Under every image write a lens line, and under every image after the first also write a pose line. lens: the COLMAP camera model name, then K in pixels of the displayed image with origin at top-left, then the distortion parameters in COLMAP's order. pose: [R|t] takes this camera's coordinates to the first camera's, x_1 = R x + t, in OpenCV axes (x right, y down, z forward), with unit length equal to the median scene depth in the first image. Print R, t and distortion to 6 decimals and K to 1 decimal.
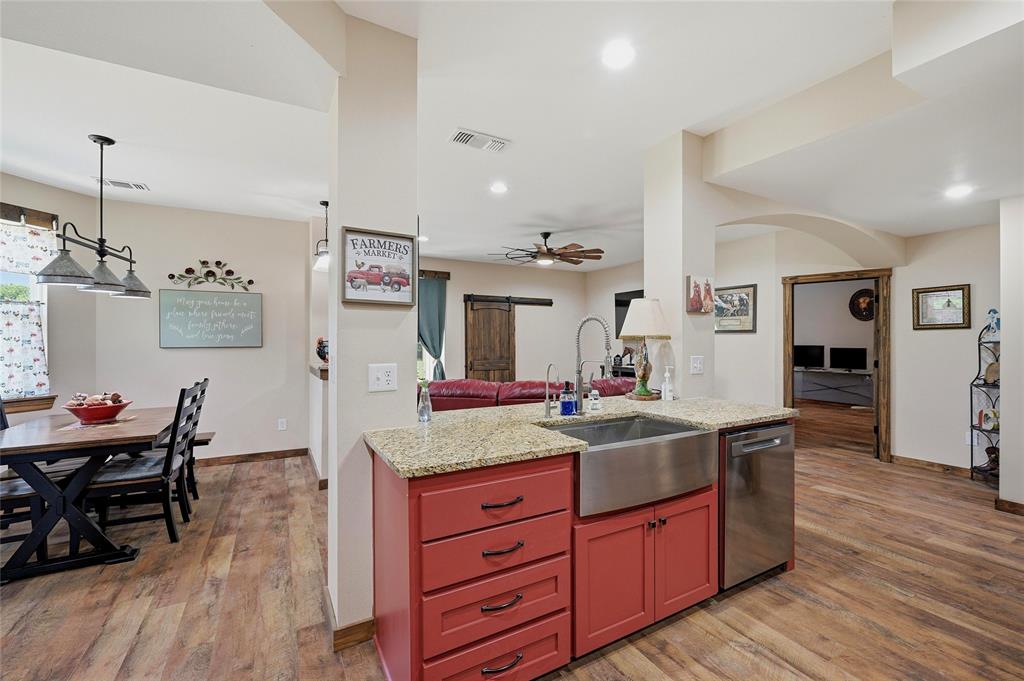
lens RADIAL K [[417.9, 0, 509.6], [0, 417.9, 339.1], [0, 0, 1]] dist [0.000797, -0.000122]
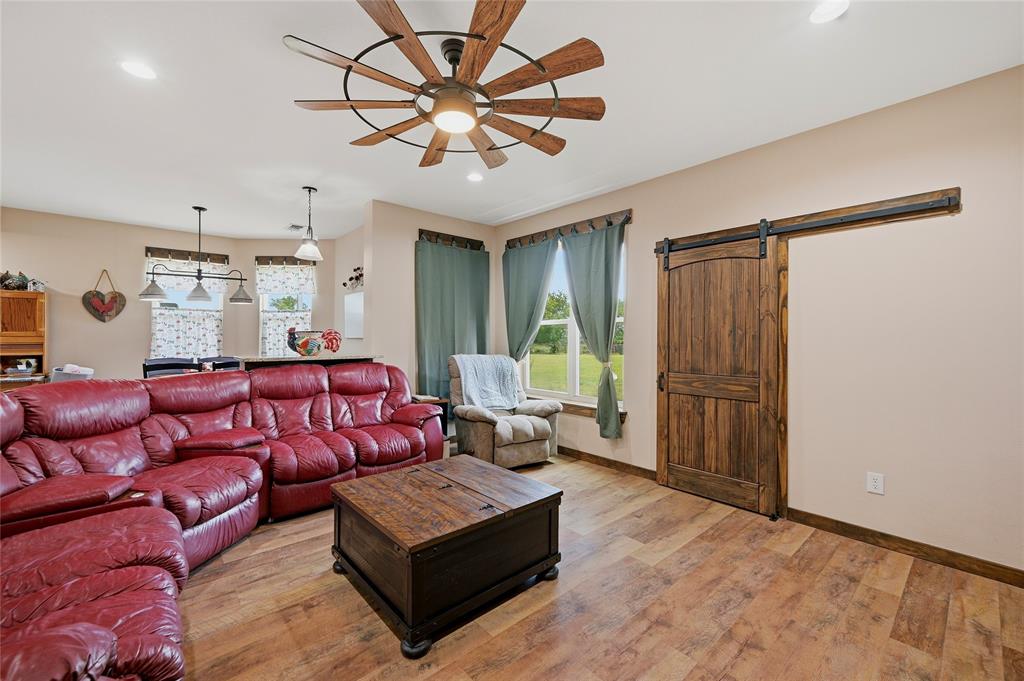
lens RADIAL K [[417.9, 0, 508.7], [0, 417.9, 338.3], [0, 0, 1]] dist [0.000797, -0.000122]
pose [[0.212966, 0.001635, -0.977058, 0.359674], [-0.003604, 0.999993, 0.000887, 0.011672], [0.977053, 0.003333, 0.212971, 0.717588]]
